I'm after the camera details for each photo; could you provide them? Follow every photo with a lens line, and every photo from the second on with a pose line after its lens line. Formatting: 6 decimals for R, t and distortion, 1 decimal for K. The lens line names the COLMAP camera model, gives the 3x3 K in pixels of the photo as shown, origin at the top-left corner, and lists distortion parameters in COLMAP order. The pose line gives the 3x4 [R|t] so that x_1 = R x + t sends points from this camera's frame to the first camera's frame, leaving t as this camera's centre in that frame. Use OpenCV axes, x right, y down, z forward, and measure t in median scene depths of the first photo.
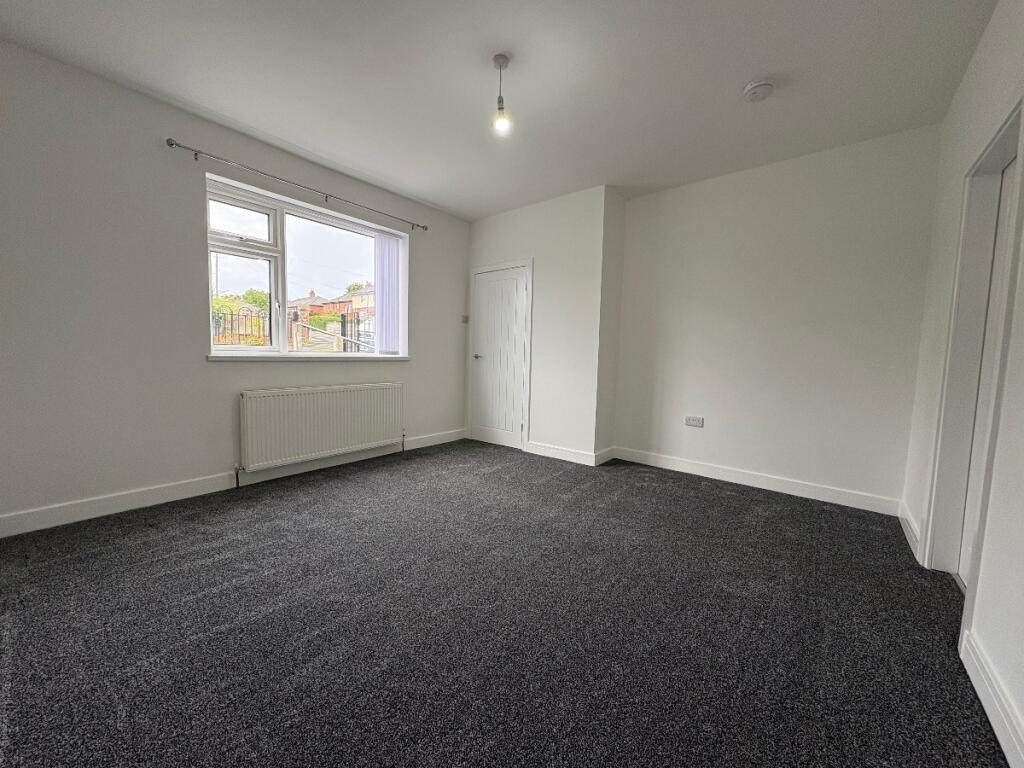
lens RADIAL K [[399.3, 0, 509.8], [0, 399.3, 382.8], [0, 0, 1]] dist [-0.000146, 0.000105]
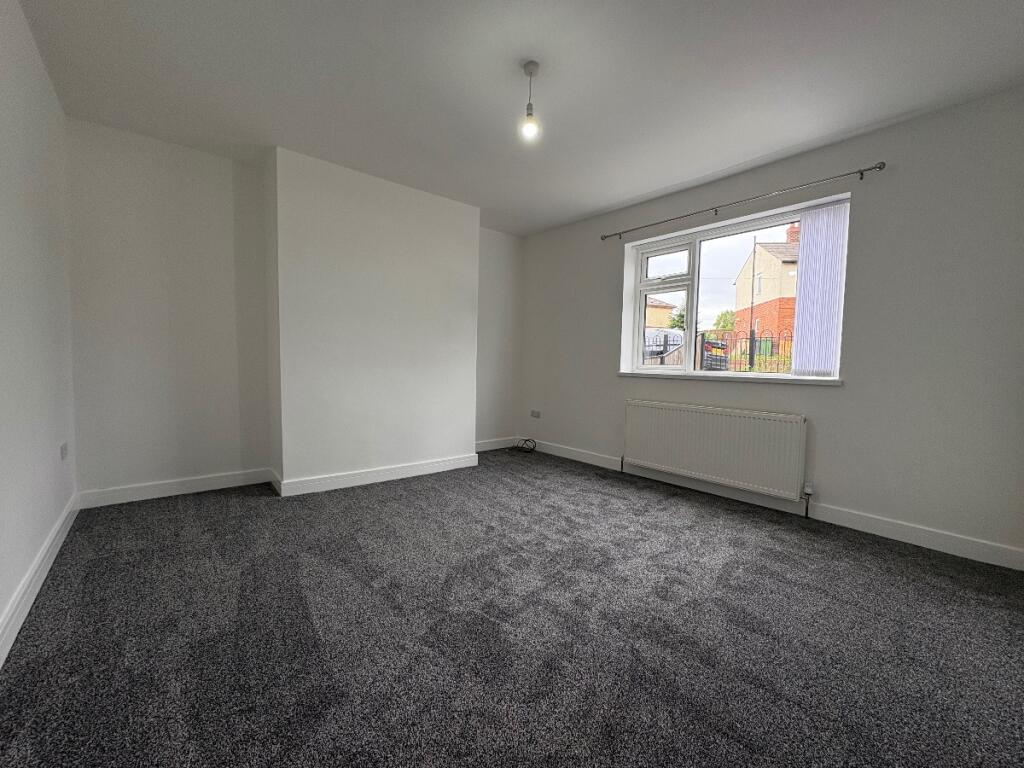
lens RADIAL K [[399.3, 0, 509.8], [0, 399.3, 382.8], [0, 0, 1]] dist [-0.000146, 0.000105]
pose [[-0.172630, 0.023182, -0.984714, 0.598634], [-0.097394, 0.994422, 0.040484, -0.043186], [0.980160, 0.102894, -0.169409, 0.734707]]
